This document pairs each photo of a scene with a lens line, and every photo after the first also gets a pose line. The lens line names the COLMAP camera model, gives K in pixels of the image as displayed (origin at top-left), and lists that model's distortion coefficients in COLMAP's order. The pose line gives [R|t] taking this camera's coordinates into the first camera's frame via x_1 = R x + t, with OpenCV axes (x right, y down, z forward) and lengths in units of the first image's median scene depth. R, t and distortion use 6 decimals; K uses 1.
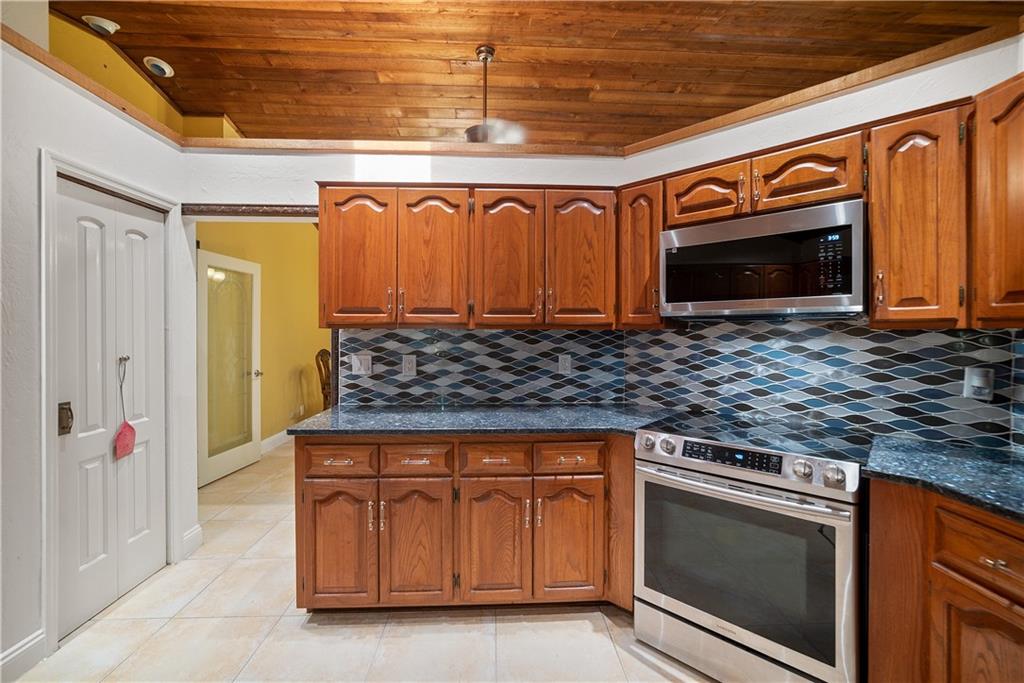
lens RADIAL K [[418.3, 0, 510.6], [0, 418.3, 335.5], [0, 0, 1]] dist [-0.028779, 0.012513]
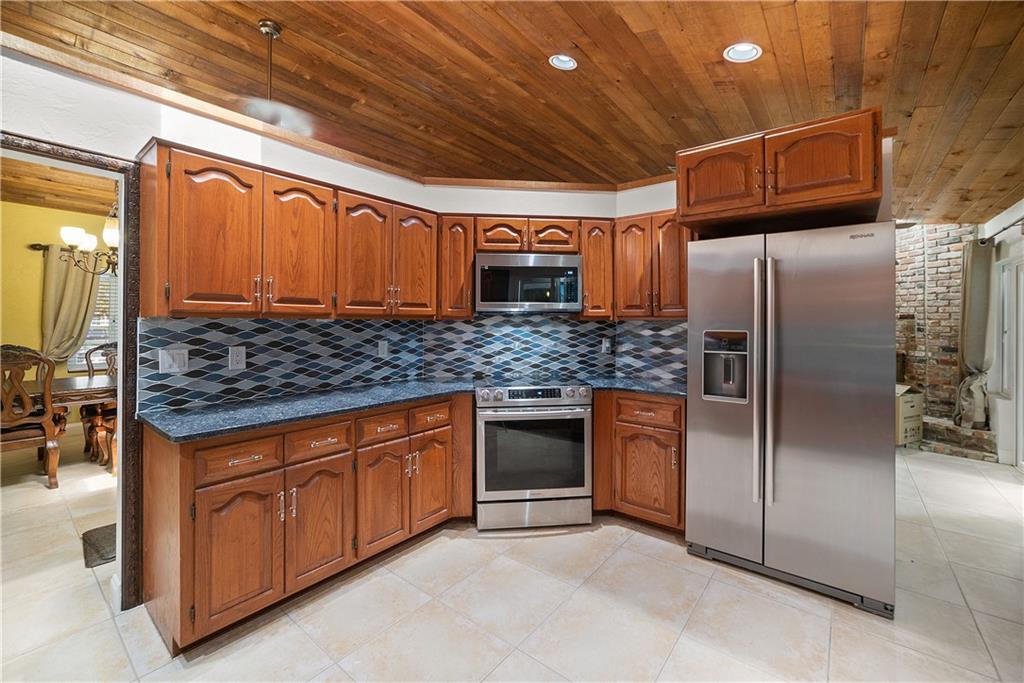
lens RADIAL K [[426.3, 0, 508.1], [0, 426.3, 324.0], [0, 0, 1]] dist [-0.029133, 0.015423]
pose [[0.663199, -0.003394, 0.748436, -0.622595], [0.004557, 0.999989, 0.000497, -0.001042], [-0.748430, 0.003081, 0.663207, -0.068214]]
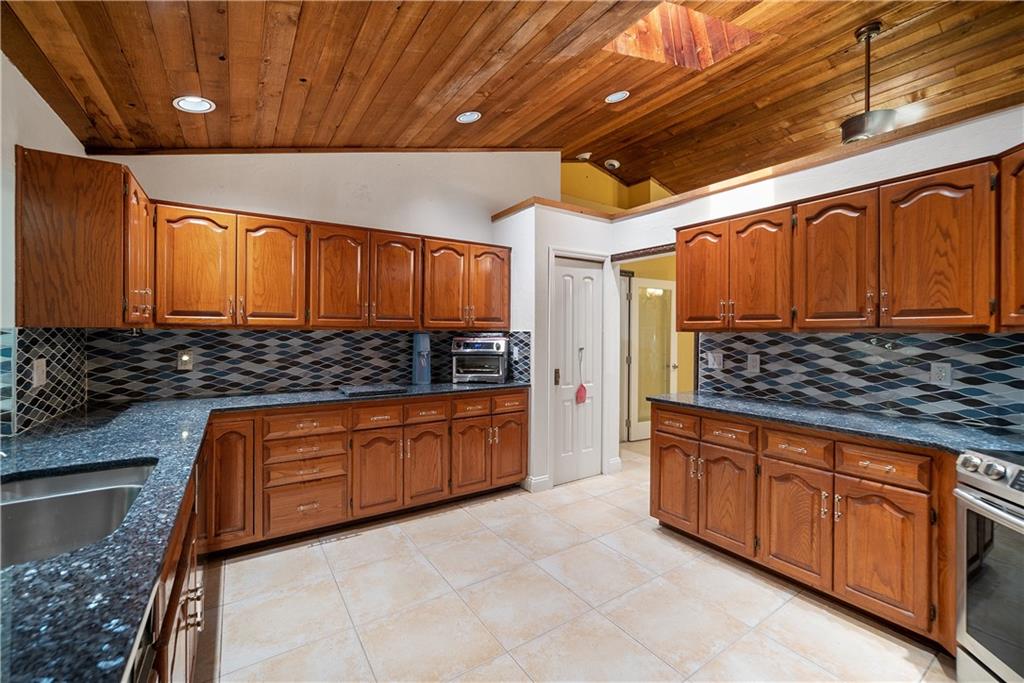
lens RADIAL K [[418.3, 0, 510.6], [0, 418.3, 335.5], [0, 0, 1]] dist [-0.028779, 0.012513]
pose [[0.515933, 0.006558, -0.856604, 0.459593], [-0.011115, 0.999938, 0.000961, -0.000312], [0.856557, 0.009025, 0.515974, -0.209015]]
